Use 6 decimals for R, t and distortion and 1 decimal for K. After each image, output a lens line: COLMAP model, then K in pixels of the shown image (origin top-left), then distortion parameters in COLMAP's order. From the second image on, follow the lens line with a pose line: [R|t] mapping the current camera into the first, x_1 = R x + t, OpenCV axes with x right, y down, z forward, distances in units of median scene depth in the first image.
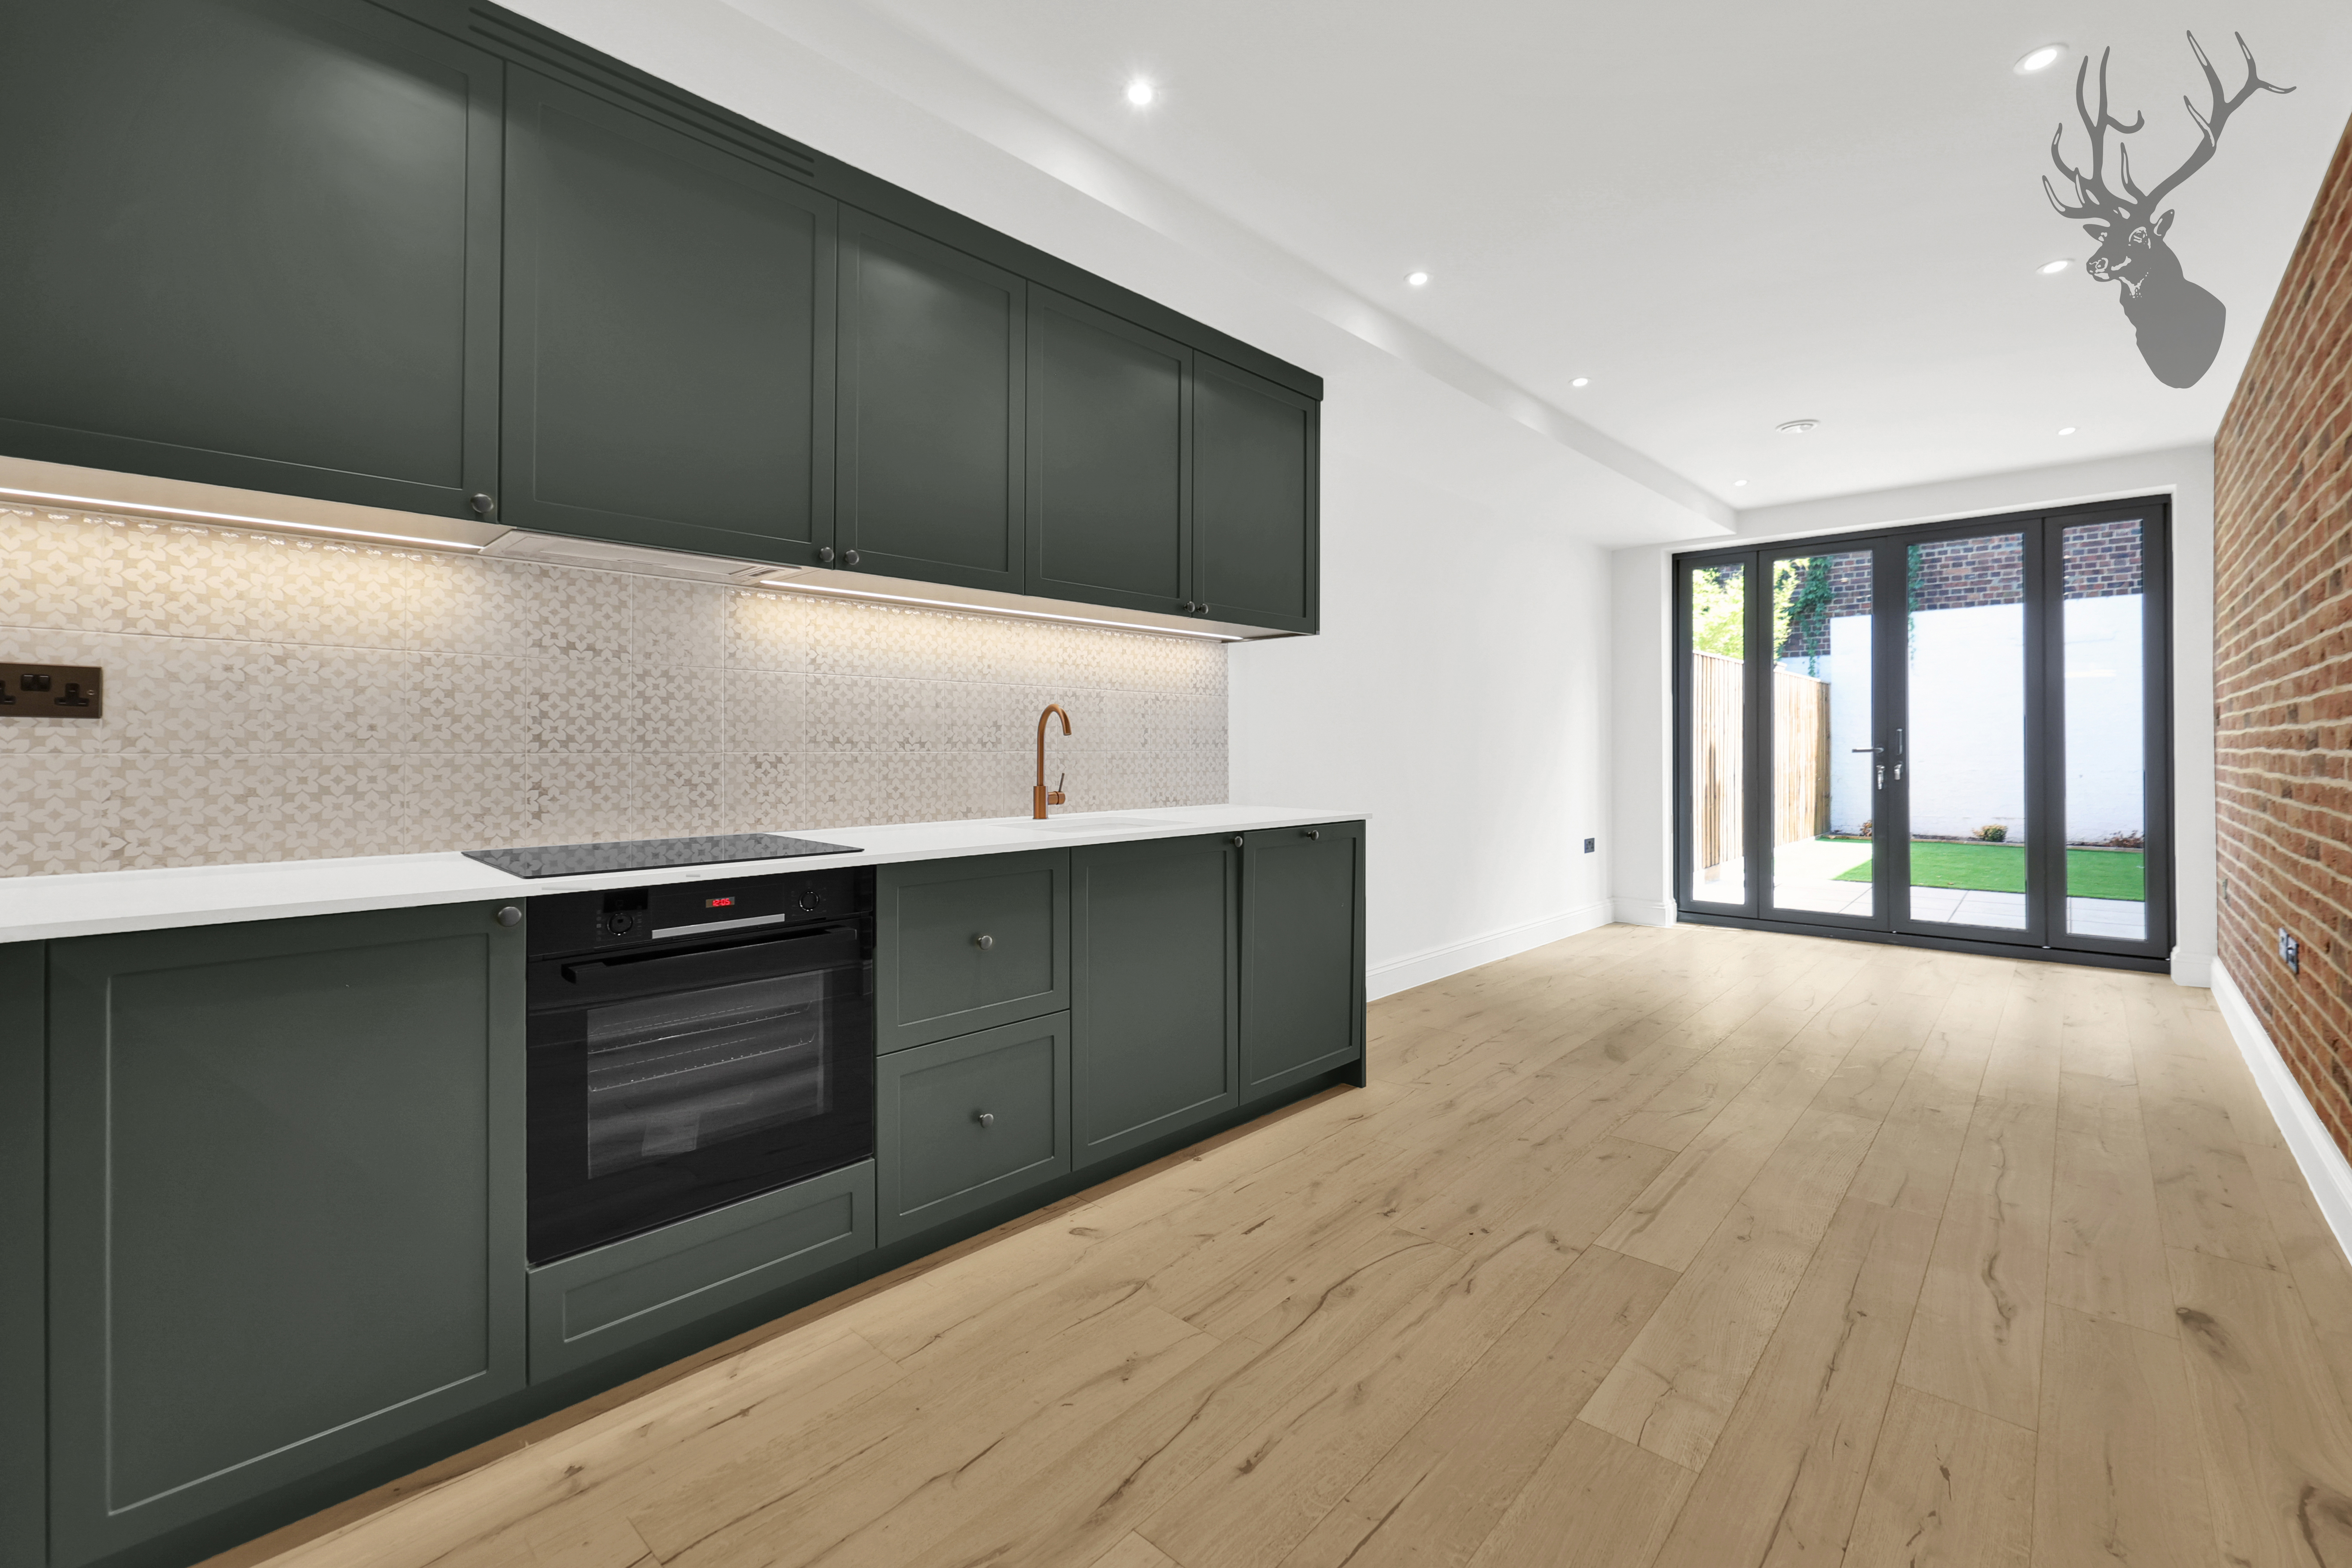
lens RADIAL K [[973.4, 0, 1238.7], [0, 973.4, 744.9], [0, 0, 1]] dist [0.004481, 0.002218]
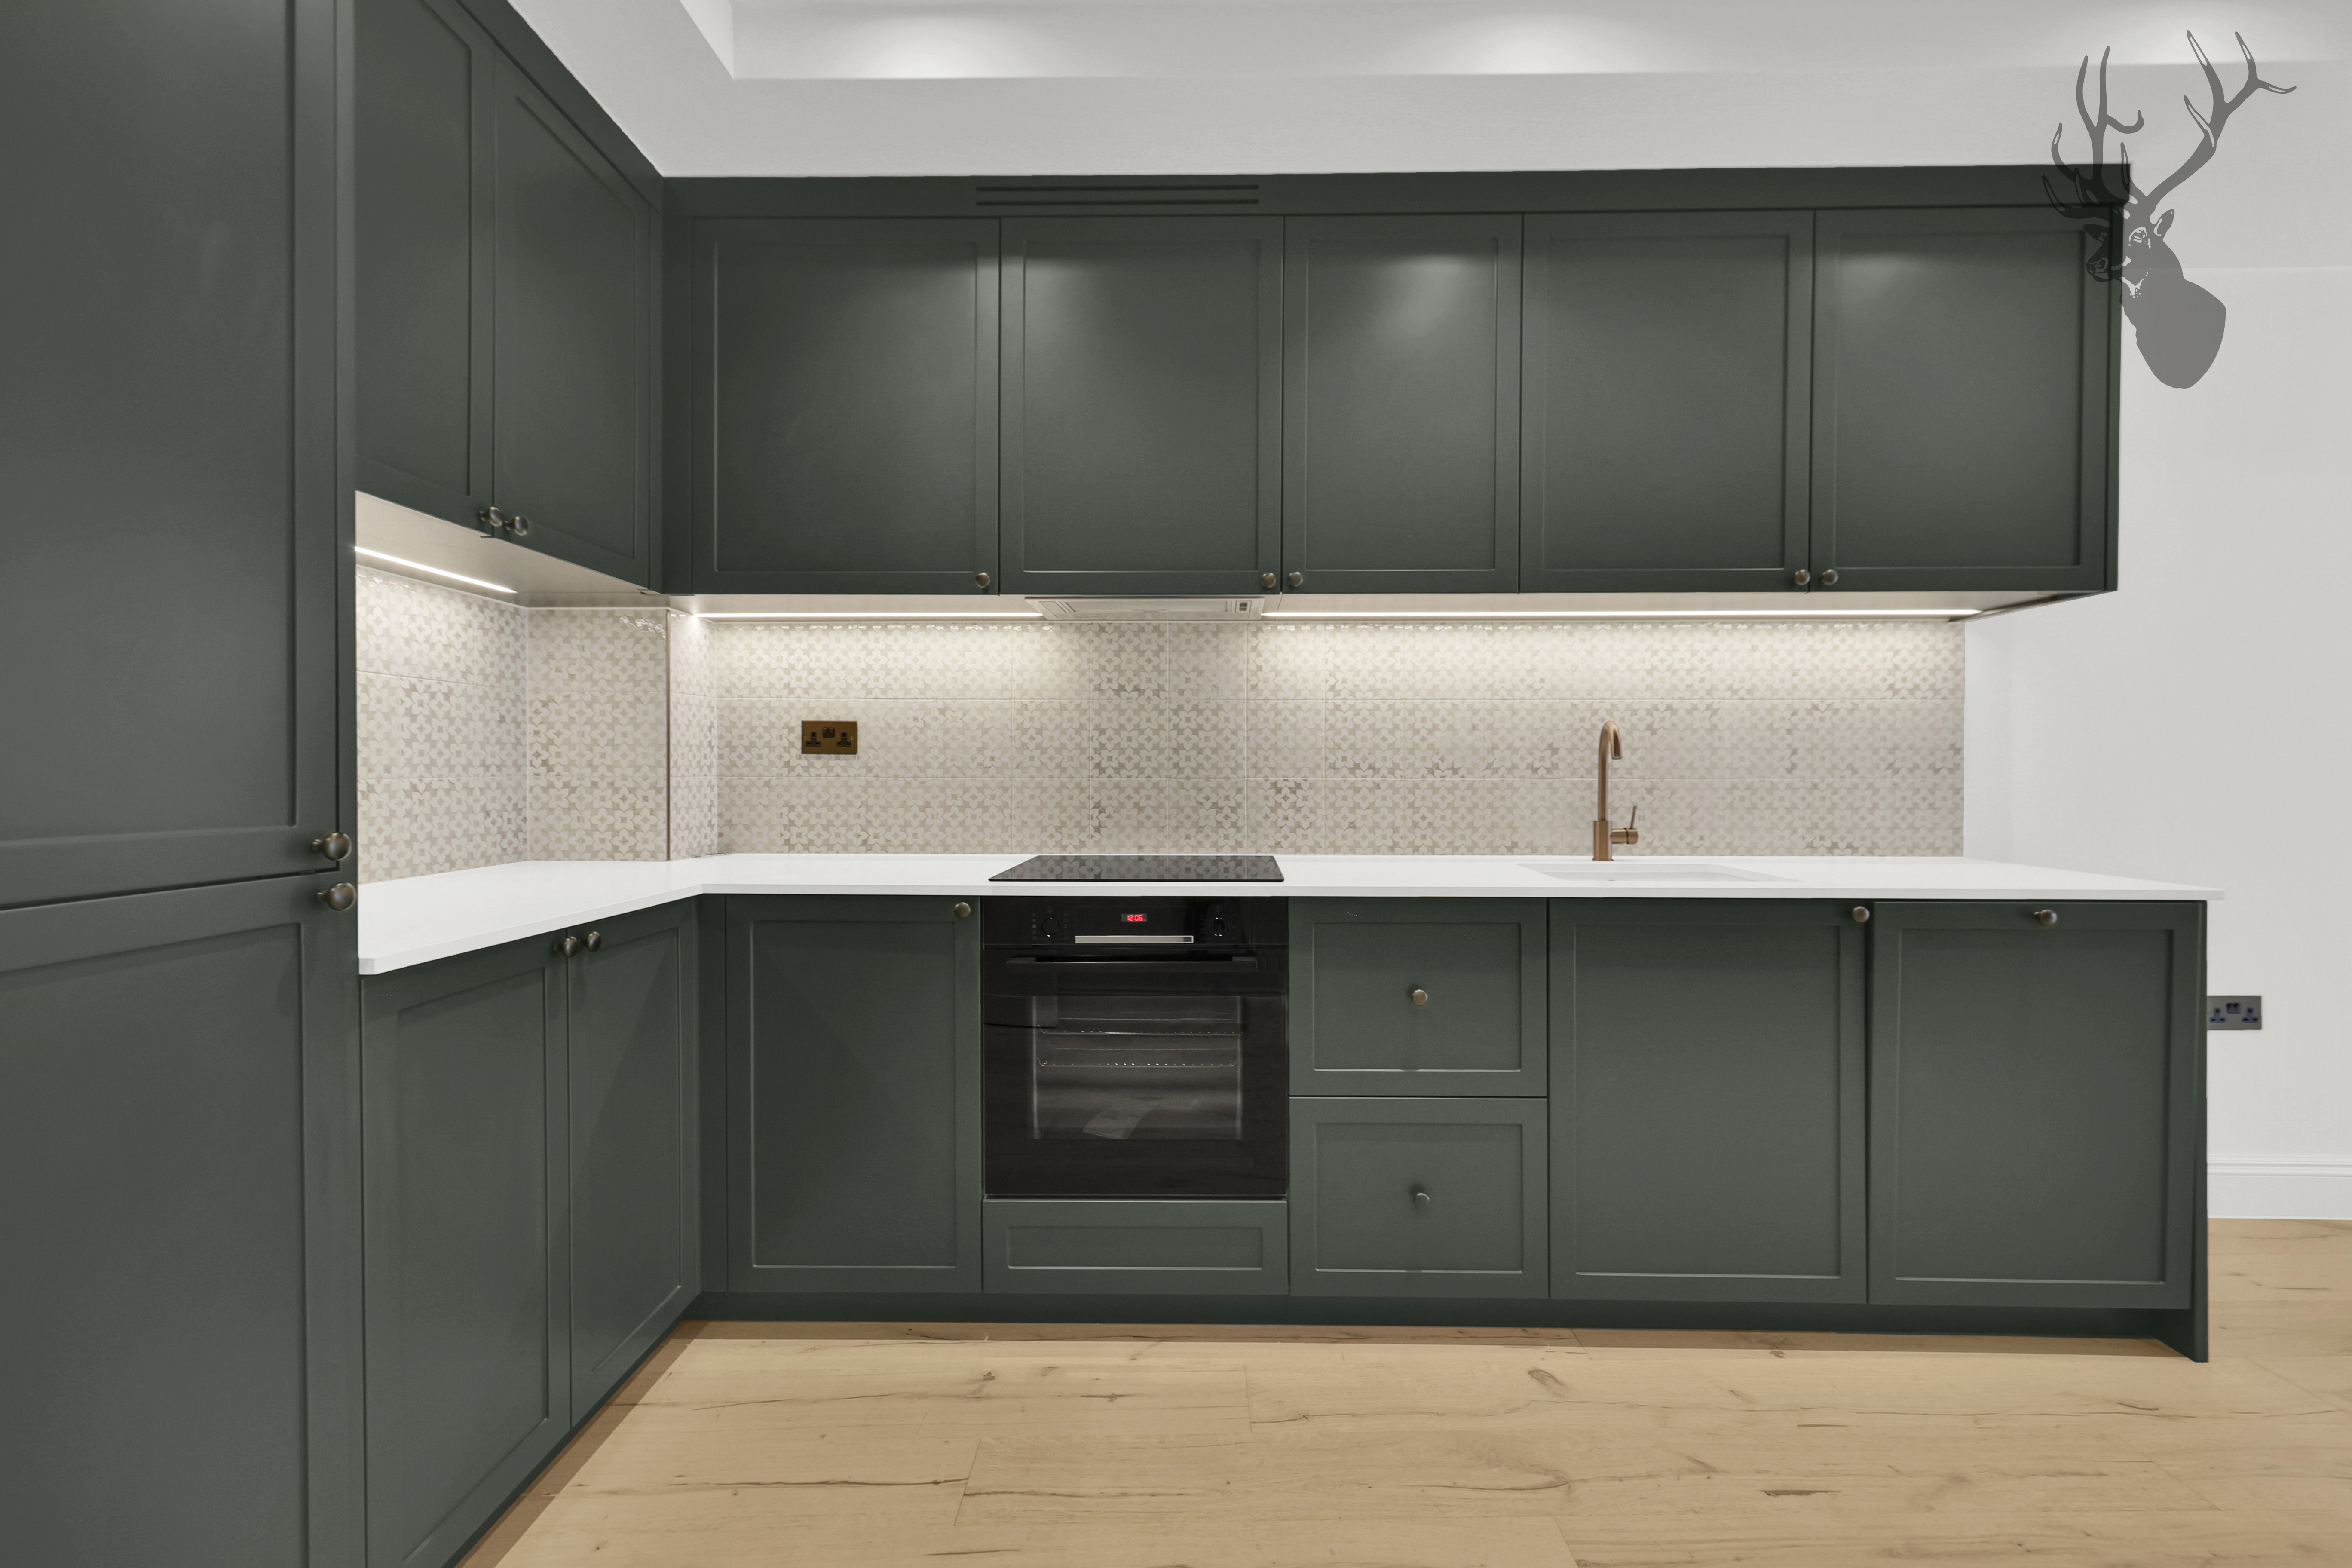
lens RADIAL K [[973.4, 0, 1180.4], [0, 973.4, 780.3], [0, 0, 1]] dist [0.004481, 0.002218]
pose [[0.672499, 0.005746, -0.740075, 0.223081], [0.000834, 0.999963, 0.008522, 0.000818], [0.740097, -0.006348, 0.672470, 0.235172]]
